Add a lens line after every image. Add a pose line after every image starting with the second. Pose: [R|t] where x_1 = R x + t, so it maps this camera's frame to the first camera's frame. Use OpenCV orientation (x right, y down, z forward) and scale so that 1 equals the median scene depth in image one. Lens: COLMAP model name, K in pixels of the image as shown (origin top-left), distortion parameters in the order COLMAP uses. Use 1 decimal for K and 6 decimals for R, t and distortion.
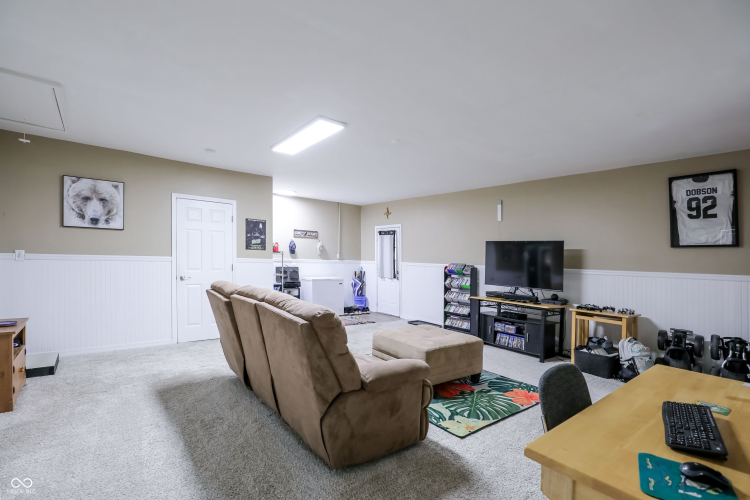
lens RADIAL K [[348.4, 0, 370.9], [0, 348.4, 254.1], [0, 0, 1]] dist [-0.026009, 0.001137]
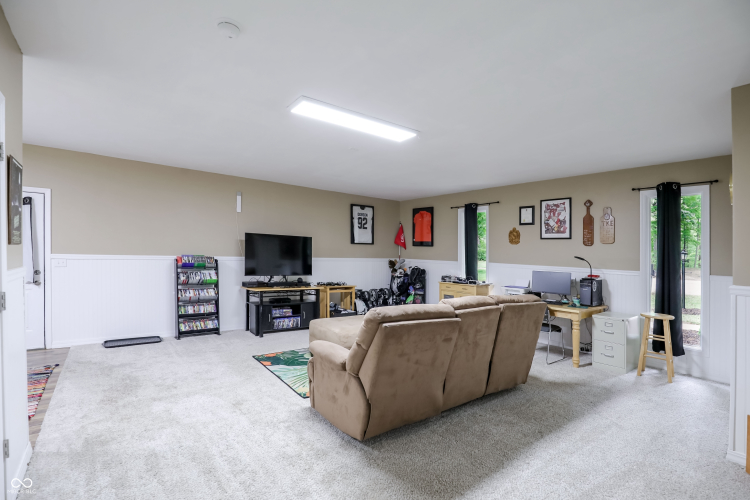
lens RADIAL K [[348.4, 0, 371.1], [0, 348.4, 249.3], [0, 0, 1]] dist [-0.026009, 0.001137]
pose [[0.018463, -0.025068, 0.999515, -0.815109], [-0.041904, 0.998788, 0.025823, -0.037860], [-0.998951, -0.042360, 0.017390, 0.777805]]
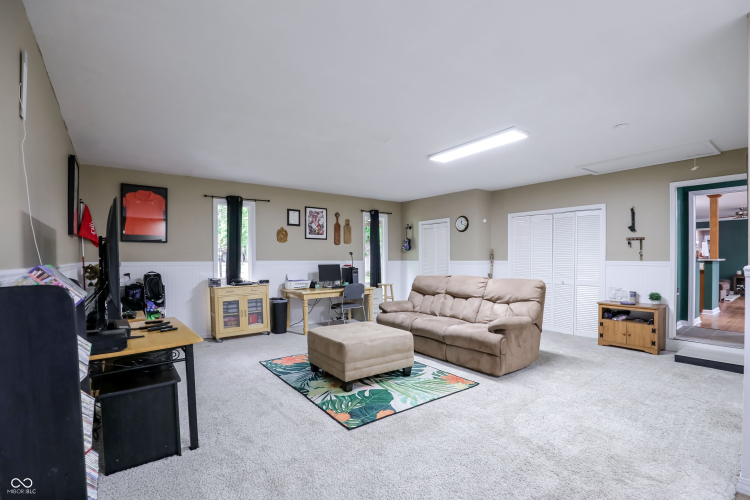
lens RADIAL K [[348.4, 0, 374.5], [0, 348.4, 262.8], [0, 0, 1]] dist [-0.026009, 0.001137]
pose [[-0.999527, -0.026756, 0.015186, 0.089886], [-0.026745, 0.999642, 0.000916, 0.025314], [-0.015205, 0.000510, -0.999884, 1.669986]]
